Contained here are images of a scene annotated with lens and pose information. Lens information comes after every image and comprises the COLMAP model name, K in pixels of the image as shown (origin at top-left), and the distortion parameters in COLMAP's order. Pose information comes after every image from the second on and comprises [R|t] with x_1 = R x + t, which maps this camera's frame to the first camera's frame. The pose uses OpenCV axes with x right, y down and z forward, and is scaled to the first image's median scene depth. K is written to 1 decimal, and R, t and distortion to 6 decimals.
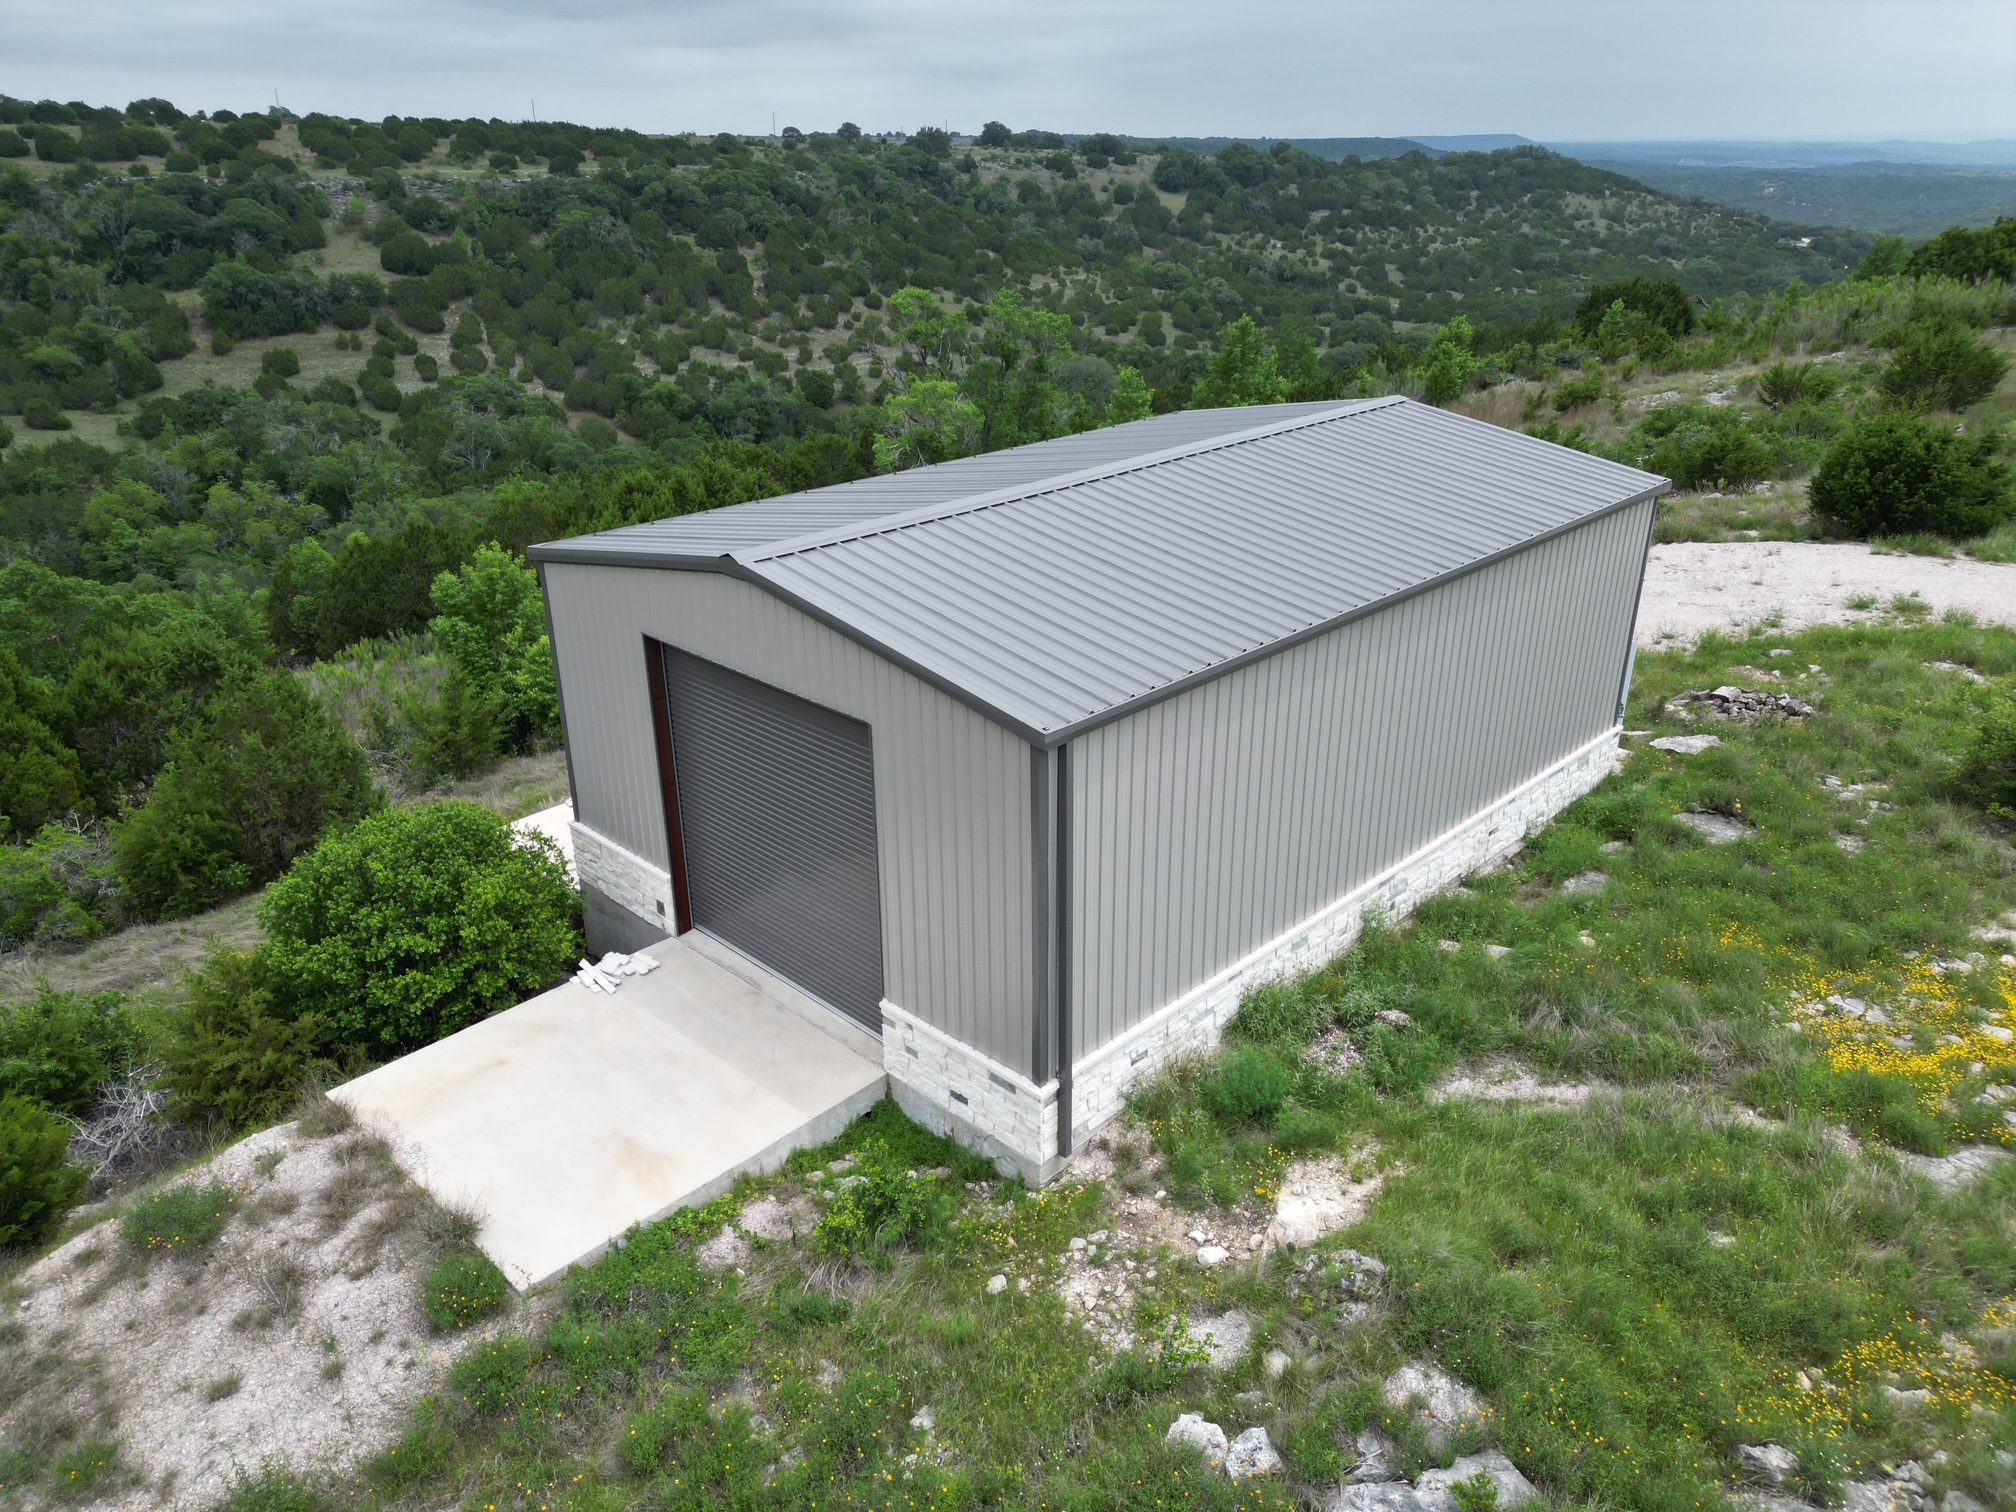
lens RADIAL K [[1409.4, 0, 998.6], [0, 1409.4, 762.8], [0, 0, 1]] dist [0.061392, -0.051874]
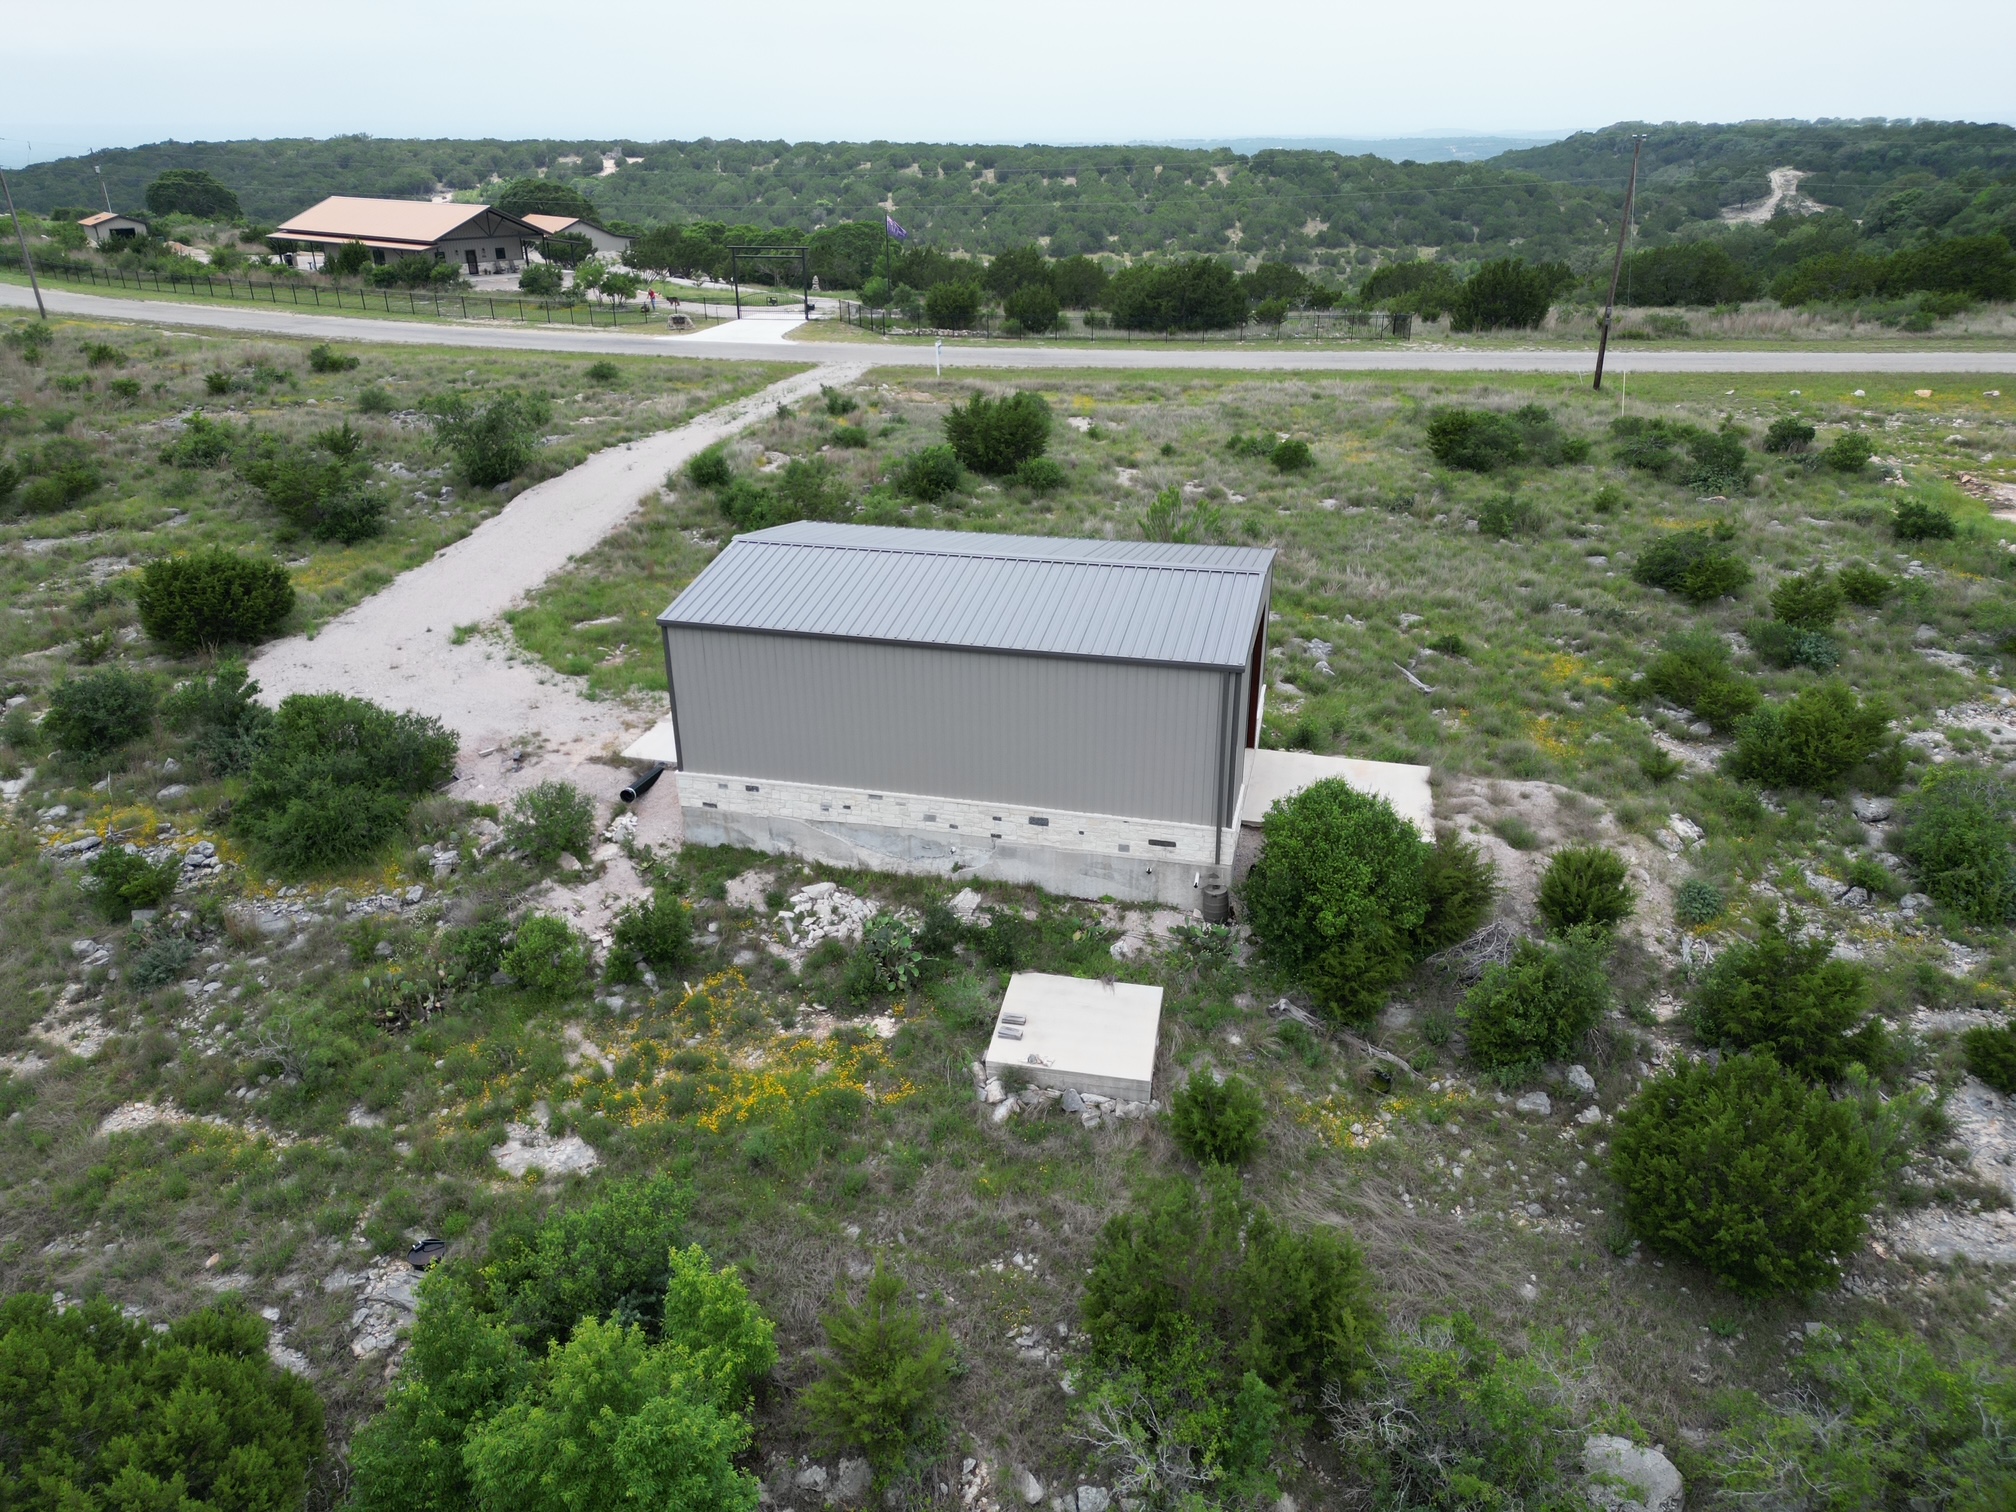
lens RADIAL K [[1409.4, 0, 998.6], [0, 1409.4, 762.8], [0, 0, 1]] dist [0.061392, -0.051874]
pose [[-0.513457, -0.333933, 0.790475, -0.082732], [0.353623, 0.756982, 0.549481, -0.058057], [-0.781865, 0.561665, -0.270592, 0.094707]]
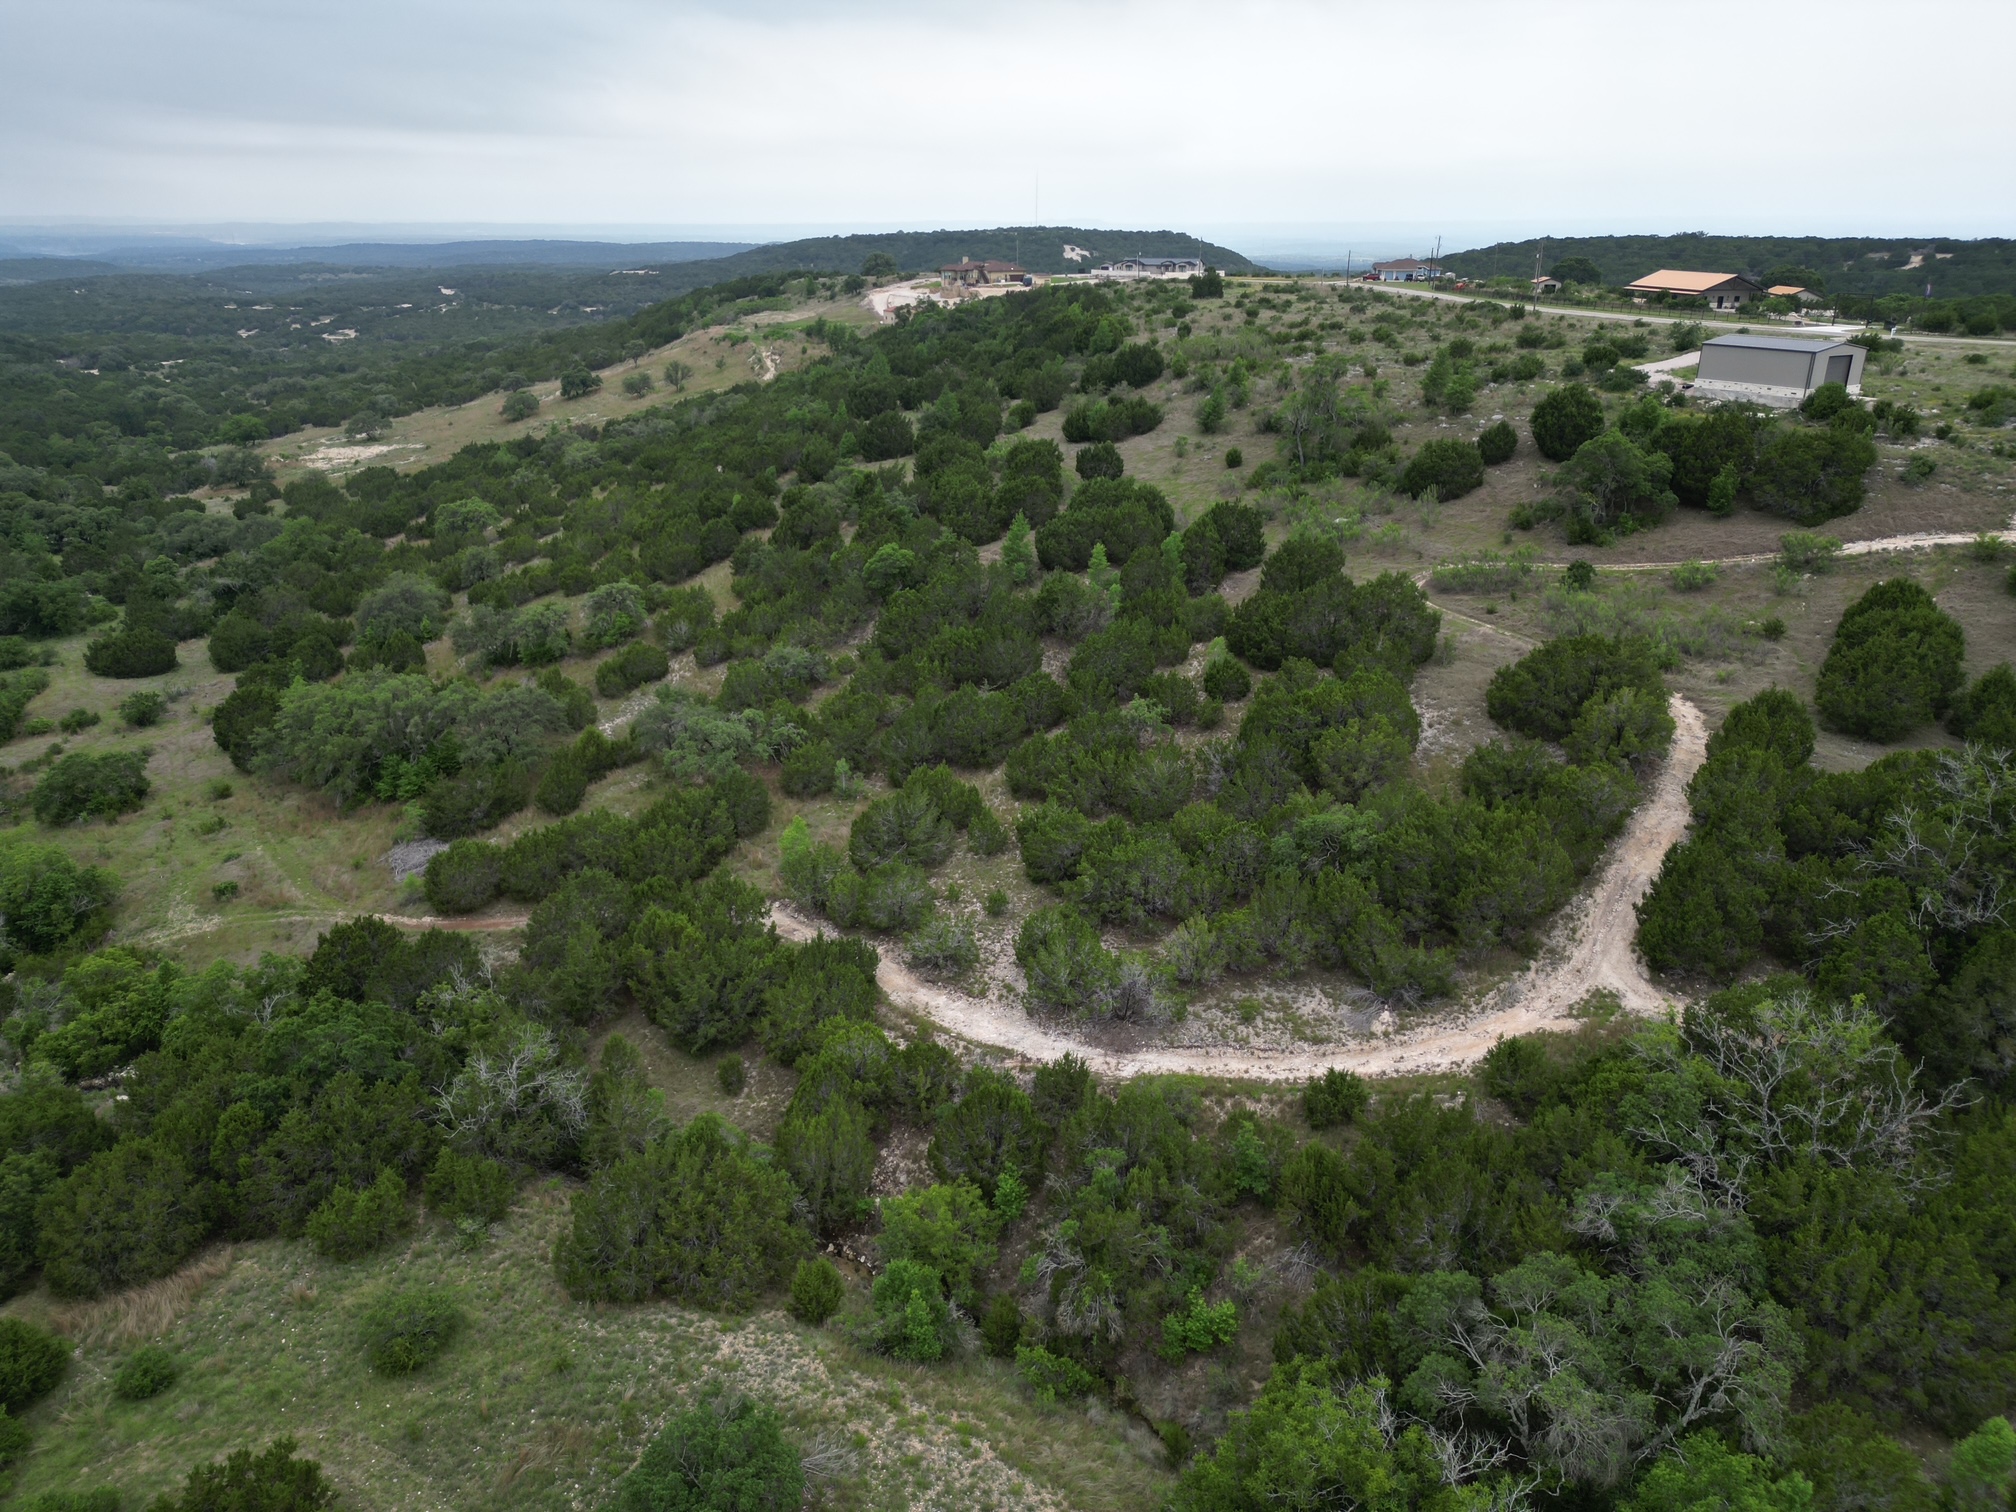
lens RADIAL K [[1409.4, 0, 998.6], [0, 1409.4, 762.8], [0, 0, 1]] dist [0.061392, -0.051874]
pose [[0.276894, -0.327142, 0.903498, -0.547804], [0.374186, 0.902750, 0.212195, -0.084166], [-0.885051, 0.279321, 0.372378, 0.152207]]
